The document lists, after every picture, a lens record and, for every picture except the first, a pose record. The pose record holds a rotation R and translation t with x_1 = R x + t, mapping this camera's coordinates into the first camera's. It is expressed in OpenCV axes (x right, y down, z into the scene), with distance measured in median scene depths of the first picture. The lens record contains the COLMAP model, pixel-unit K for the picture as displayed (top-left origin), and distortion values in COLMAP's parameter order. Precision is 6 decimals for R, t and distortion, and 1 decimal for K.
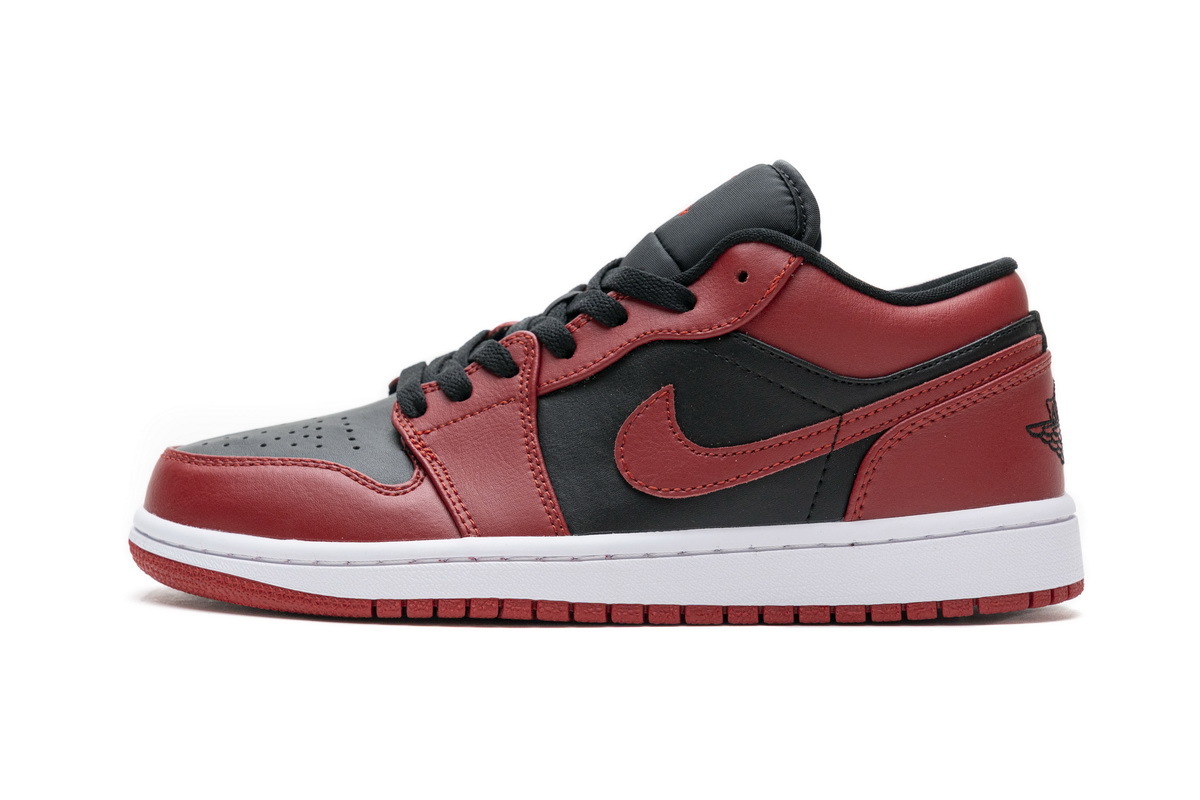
lens RADIAL K [[2242.5, 0, 592.5], [0, 2242.5, 406.8], [0, 0, 1]] dist [0.001717, 0.000000]
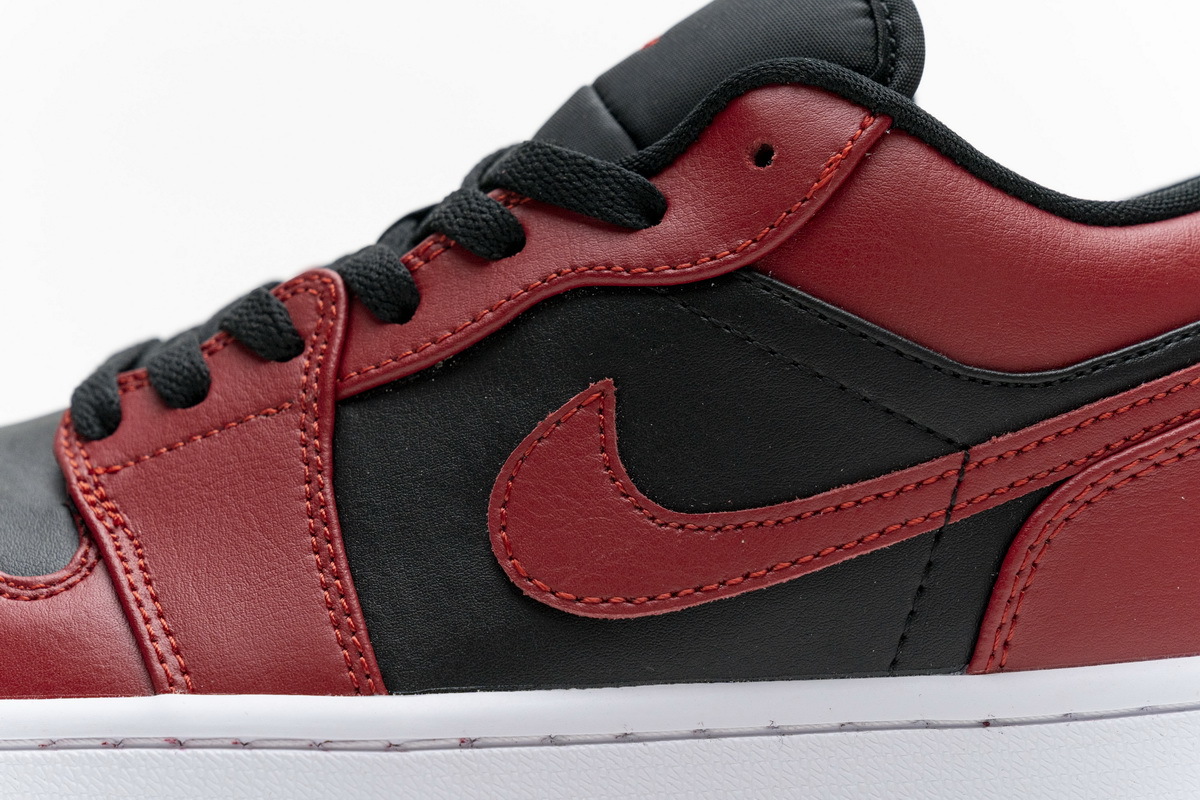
lens RADIAL K [[2242.5, 0, 593.3], [0, 2242.5, 409.5], [0, 0, 1]] dist [0.001717, 0.000000]
pose [[0.999769, 0.018755, -0.010497, 0.036578], [-0.019001, 0.999535, -0.023851, 0.008060], [0.010045, 0.024045, 0.999660, 0.521206]]
